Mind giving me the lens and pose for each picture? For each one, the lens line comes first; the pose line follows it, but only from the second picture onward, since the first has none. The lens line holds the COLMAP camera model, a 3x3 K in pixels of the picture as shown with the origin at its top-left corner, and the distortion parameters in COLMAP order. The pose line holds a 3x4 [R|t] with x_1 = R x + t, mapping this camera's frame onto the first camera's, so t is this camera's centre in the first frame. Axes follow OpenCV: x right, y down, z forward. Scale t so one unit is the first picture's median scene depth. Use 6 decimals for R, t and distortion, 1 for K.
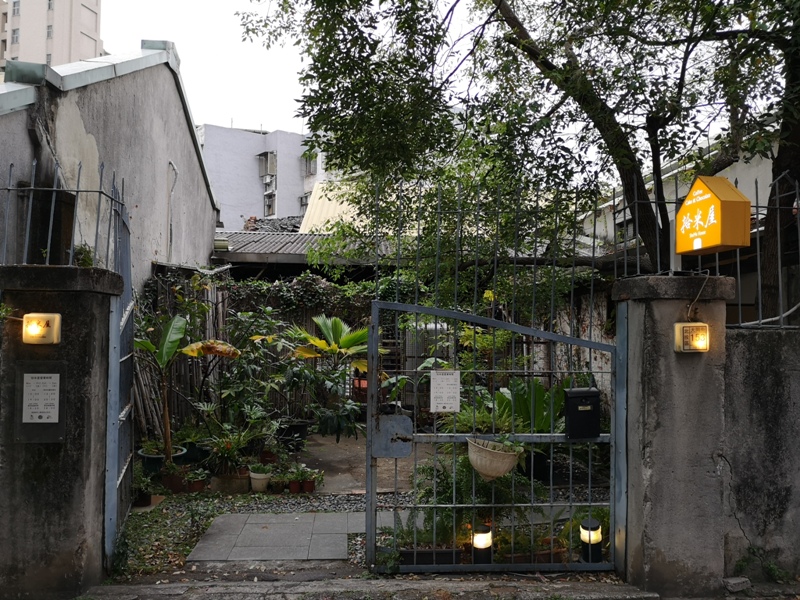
lens RADIAL K [[609.8, 0, 400.0], [0, 609.8, 300.0], [0, 0, 1]] dist [0.064061, -0.063729]
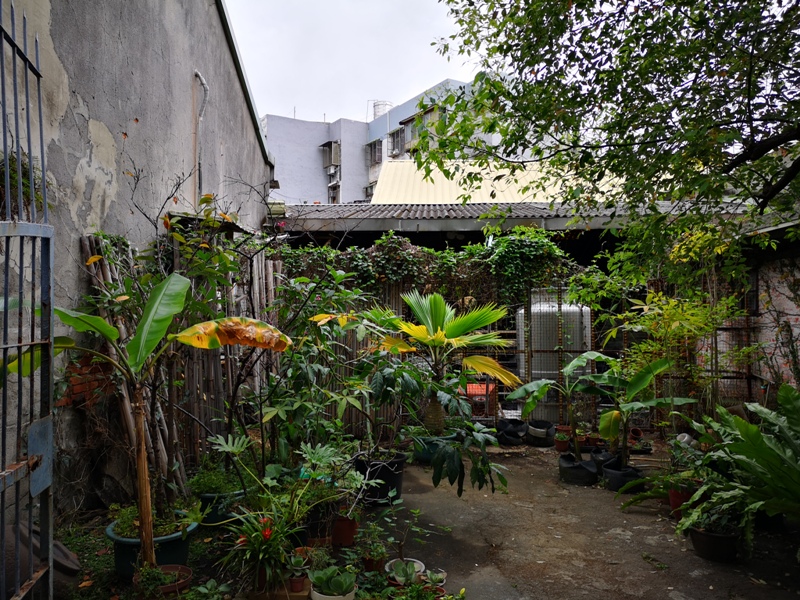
lens RADIAL K [[609.8, 0, 400.0], [0, 609.8, 300.0], [0, 0, 1]] dist [0.064061, -0.063729]
pose [[0.994404, -0.016592, -0.104336, -0.086435], [0.017059, 0.999848, 0.003583, 0.038581], [0.104261, -0.005343, 0.994536, 0.375851]]
